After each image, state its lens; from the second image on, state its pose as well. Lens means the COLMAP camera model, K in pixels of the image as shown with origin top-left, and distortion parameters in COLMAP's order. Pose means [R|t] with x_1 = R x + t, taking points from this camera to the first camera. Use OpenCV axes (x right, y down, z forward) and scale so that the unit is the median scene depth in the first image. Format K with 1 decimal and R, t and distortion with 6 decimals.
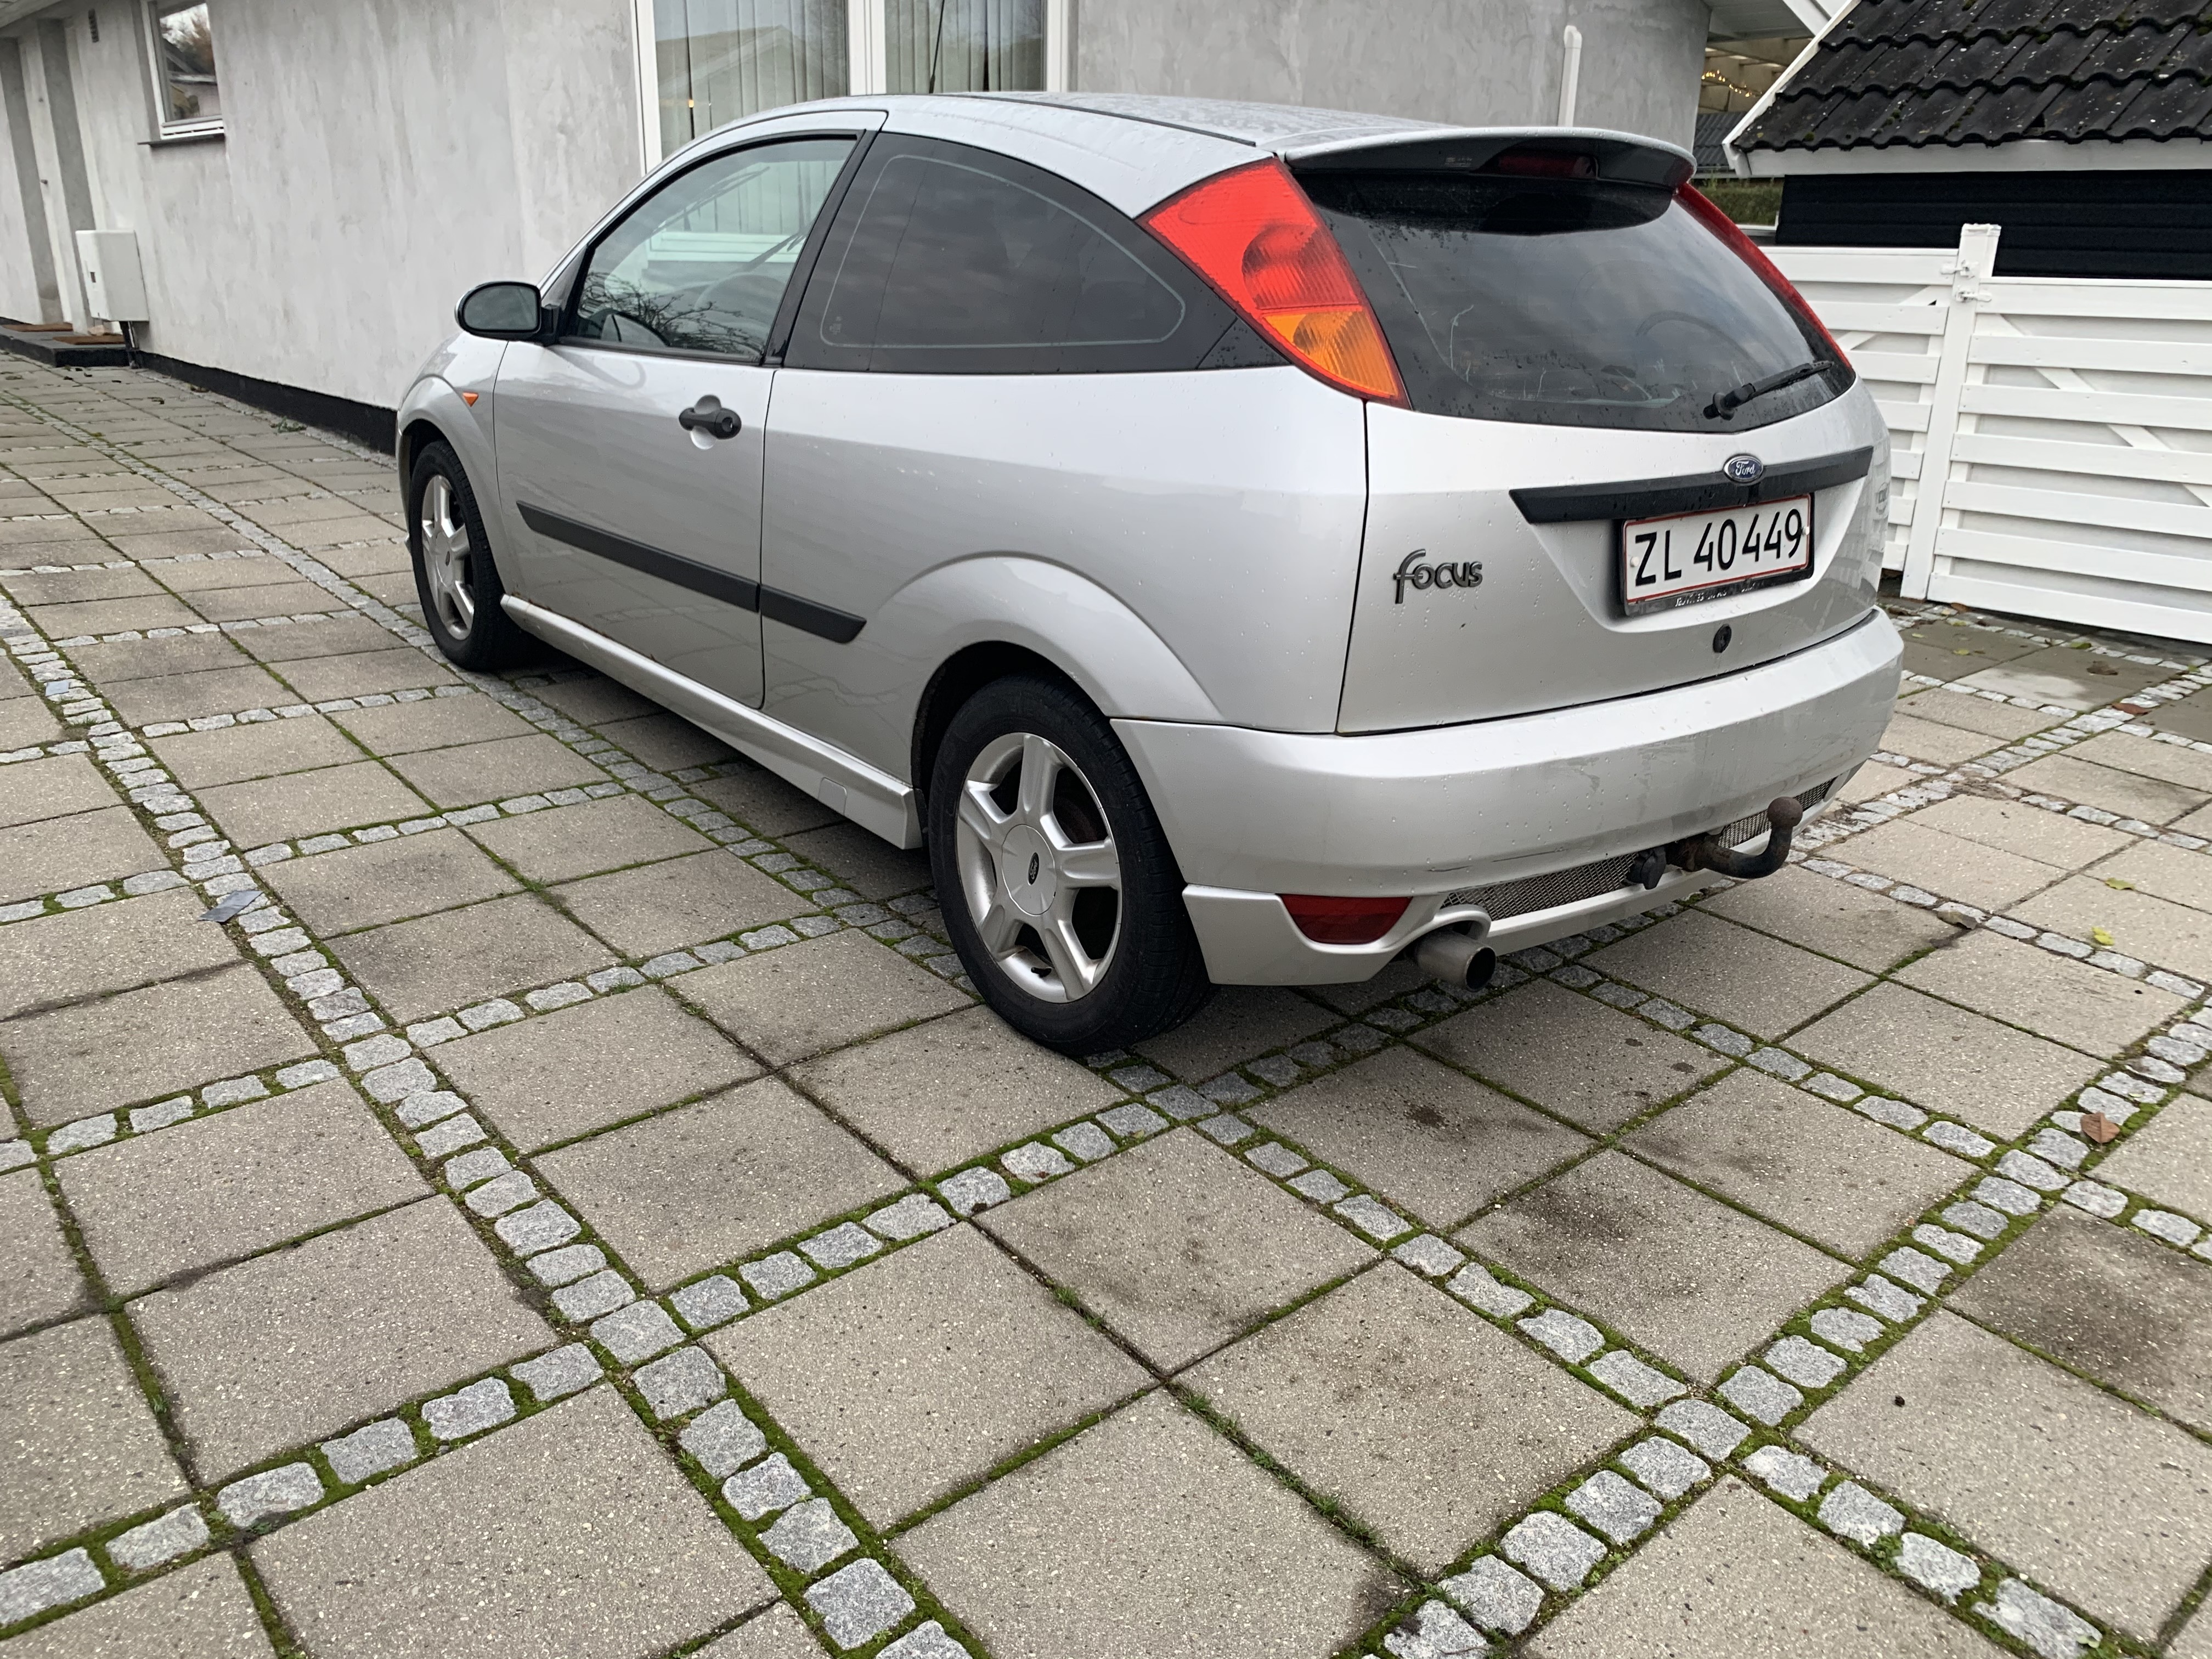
lens RADIAL K [[1624.2, 0, 1106.0], [0, 1624.2, 829.5], [0, 0, 1]] dist [0.060199, -0.005443]
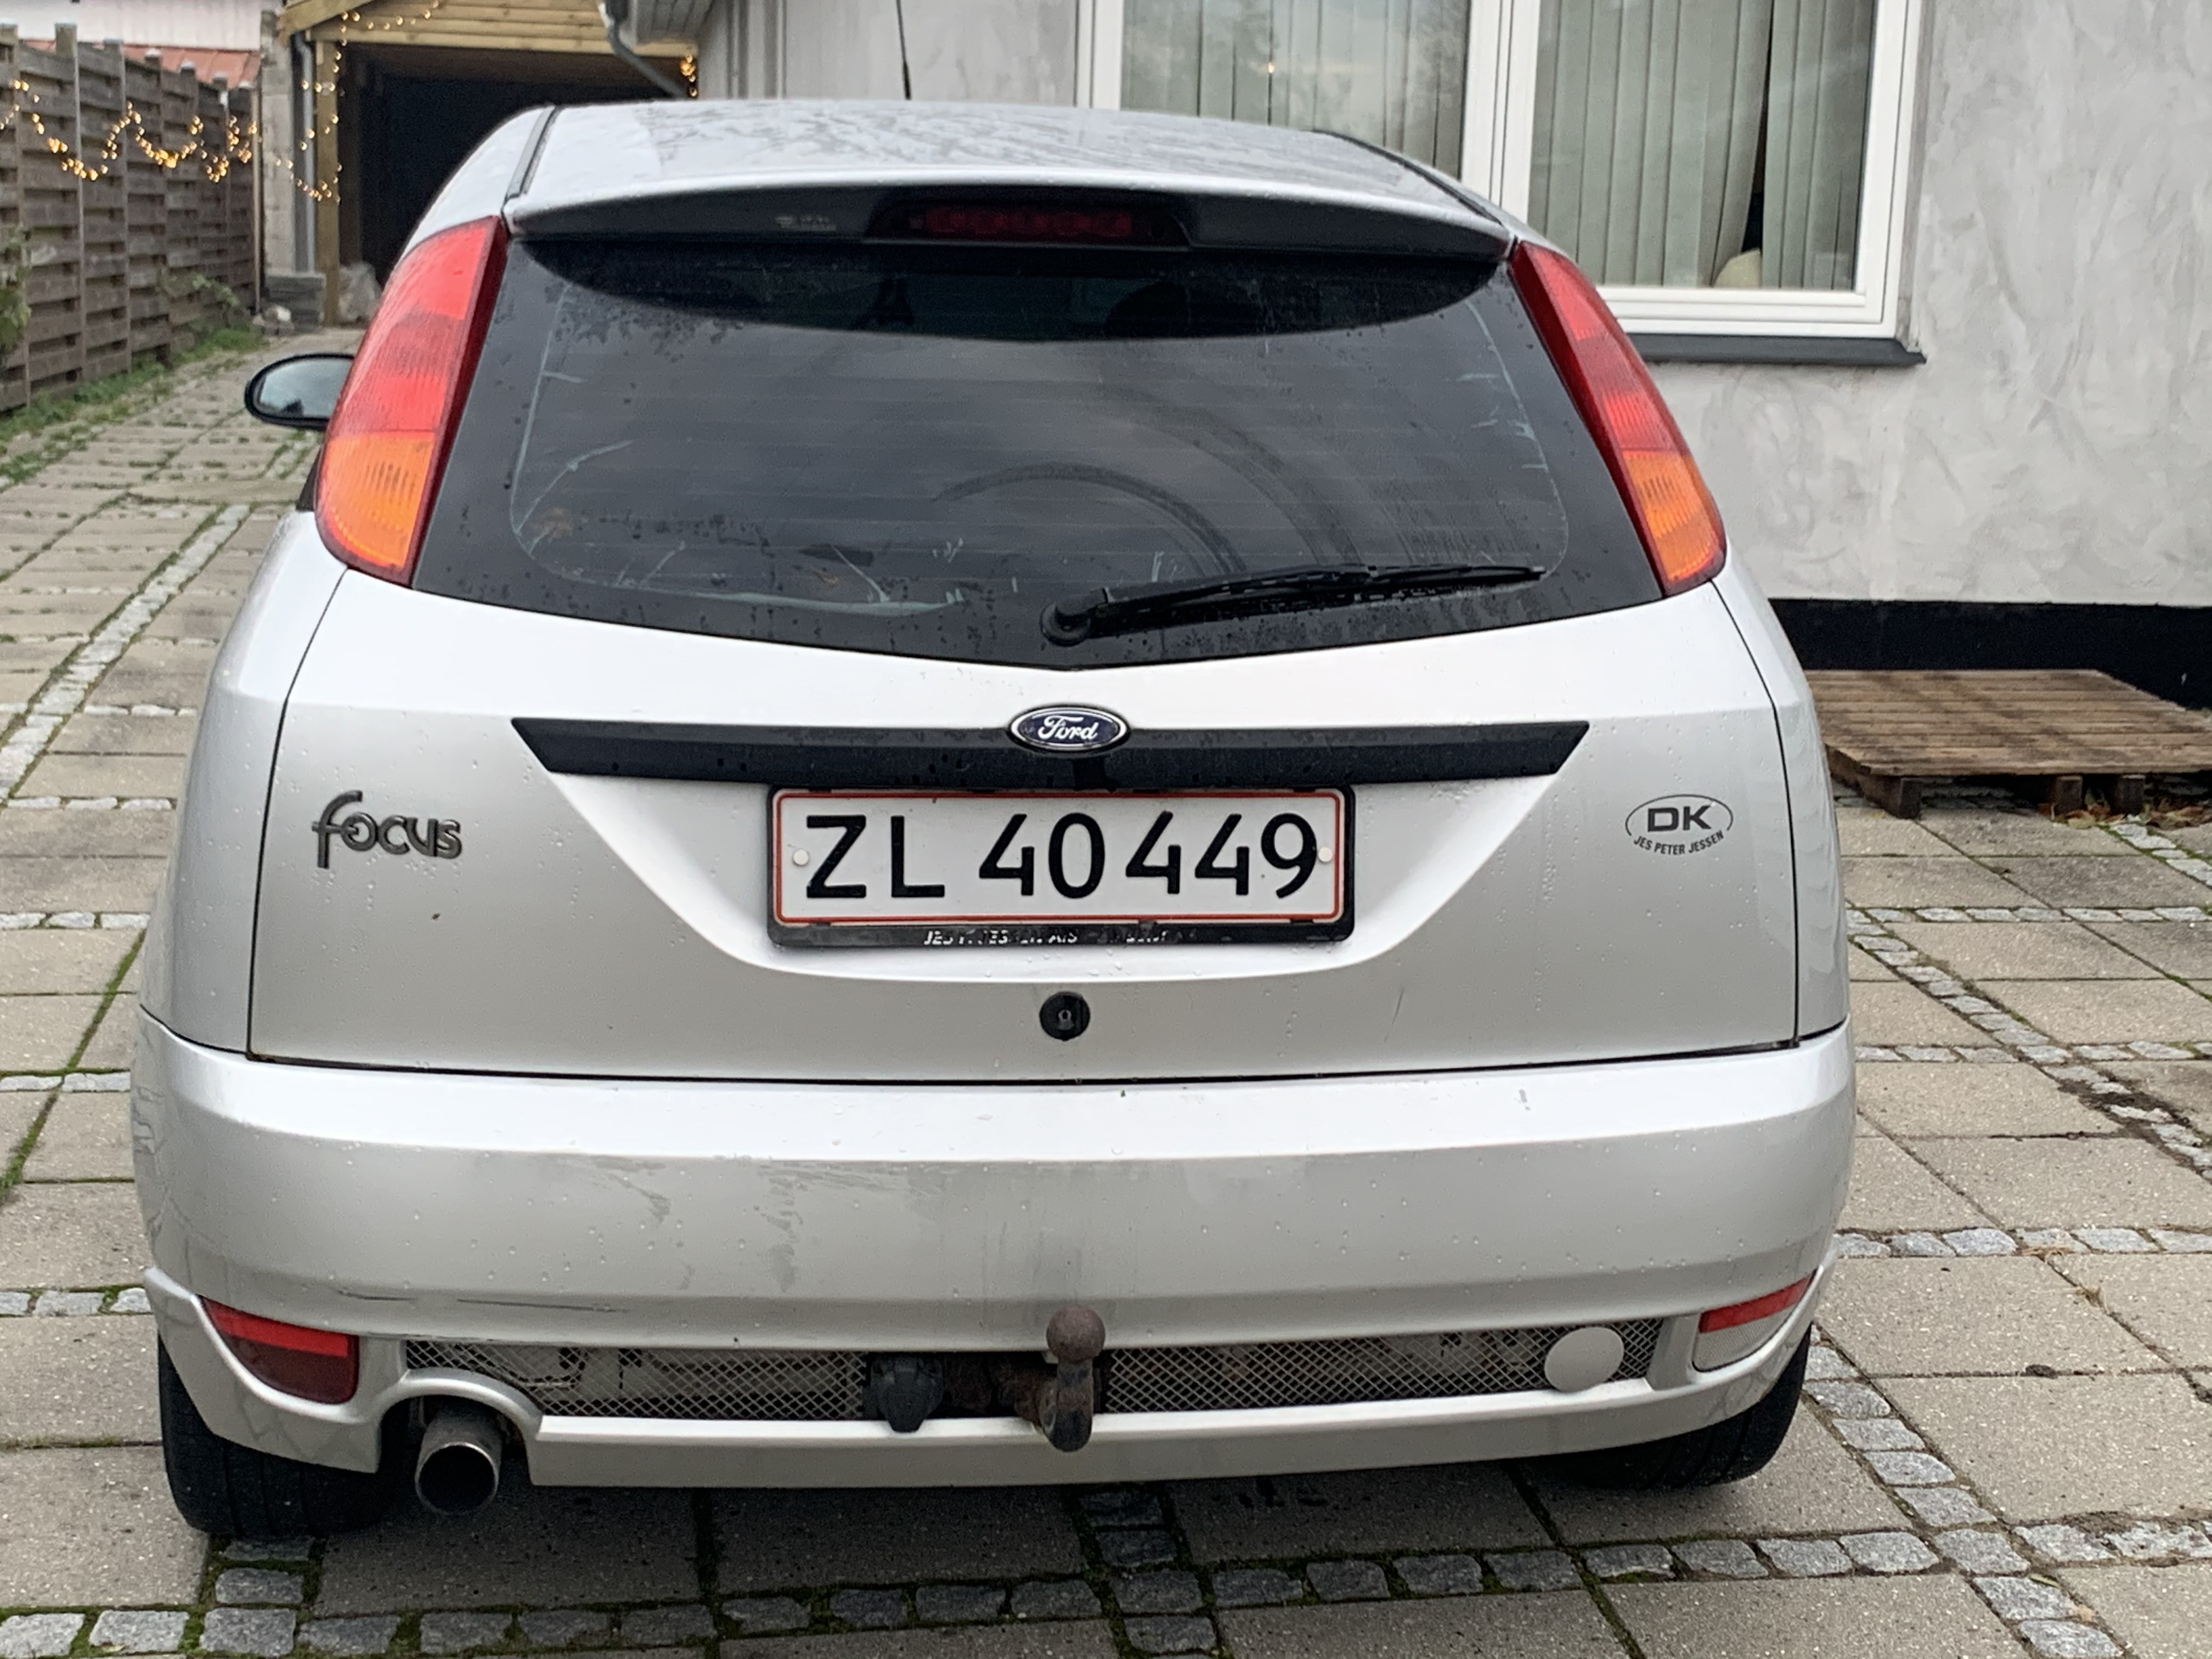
lens RADIAL K [[3128.5, 0, 1106.0], [0, 3128.5, 829.5], [0, 0, 1]] dist [0.032064, -0.029351]
pose [[0.859723, 0.103056, -0.500255, 0.940042], [-0.183044, 0.976543, -0.113400, -0.059764], [0.476834, 0.189061, 0.858420, 0.057993]]
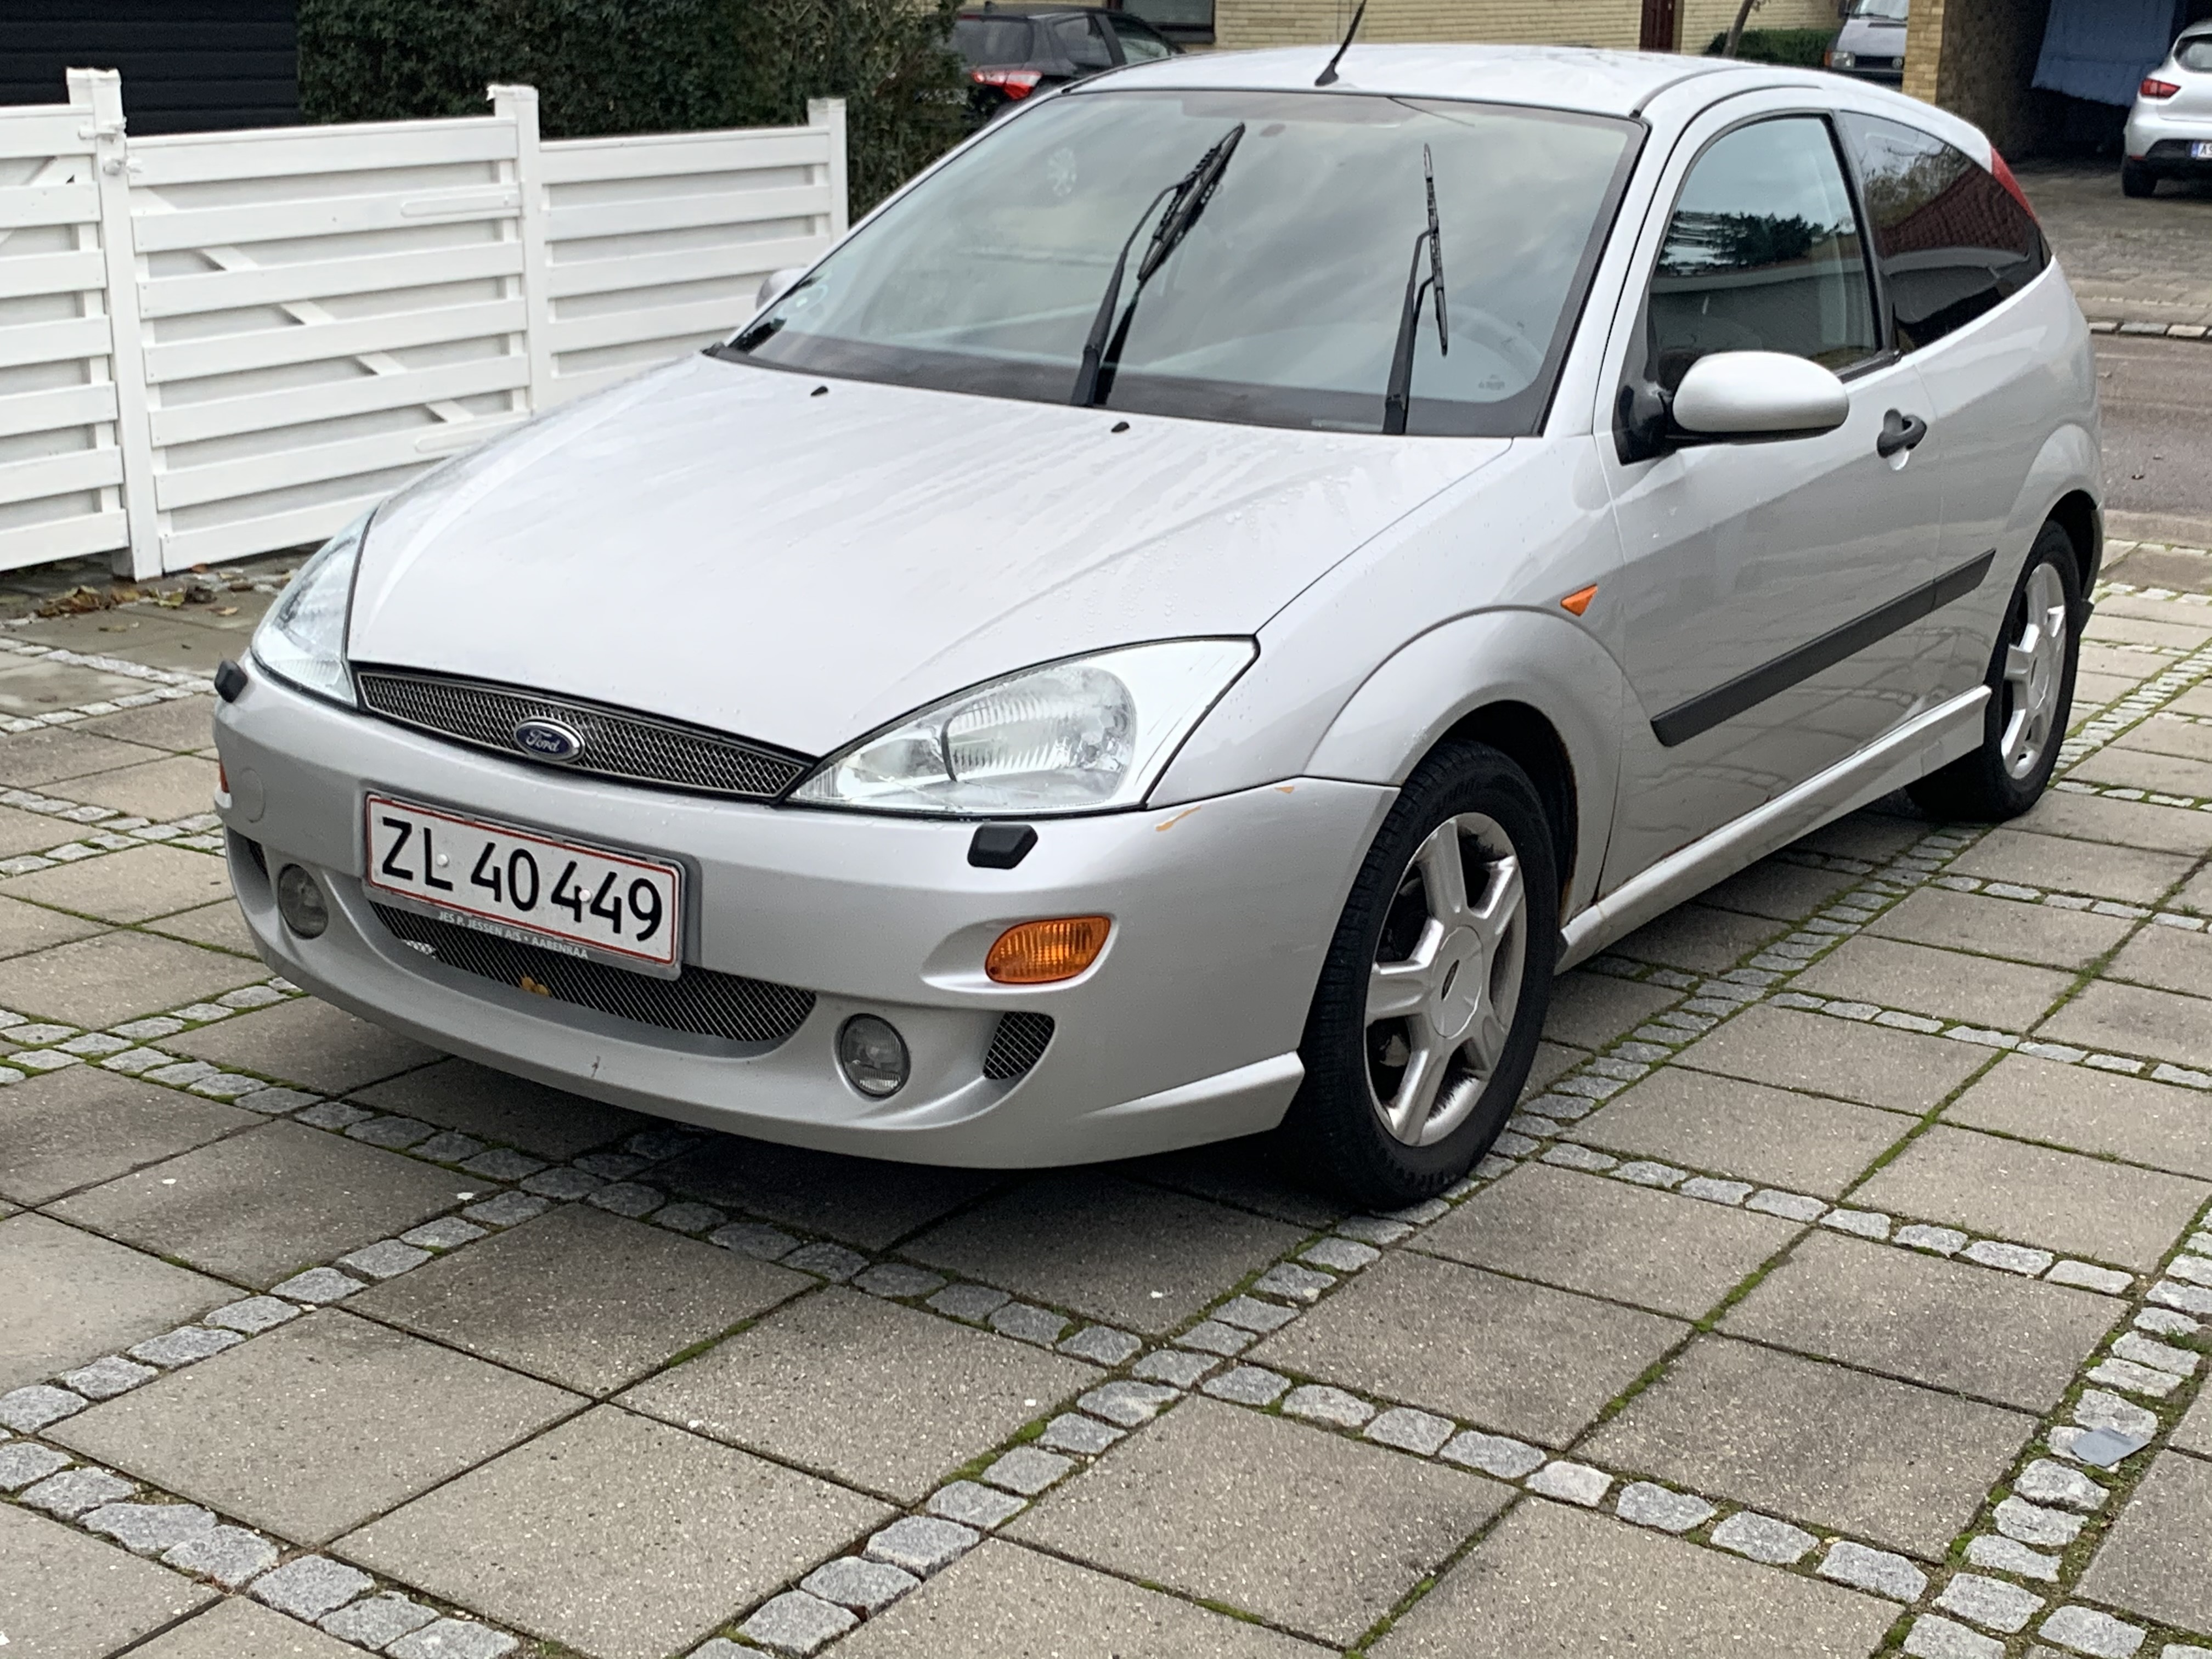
lens RADIAL K [[2946.1, 0, 1106.0], [0, 2946.1, 829.5], [0, 0, 1]] dist [0.120156, -0.041675]
pose [[-0.286869, -0.302284, 0.909027, -2.086286], [0.313603, 0.866991, 0.387272, -1.041798], [-0.905185, 0.396170, -0.153915, 2.179609]]
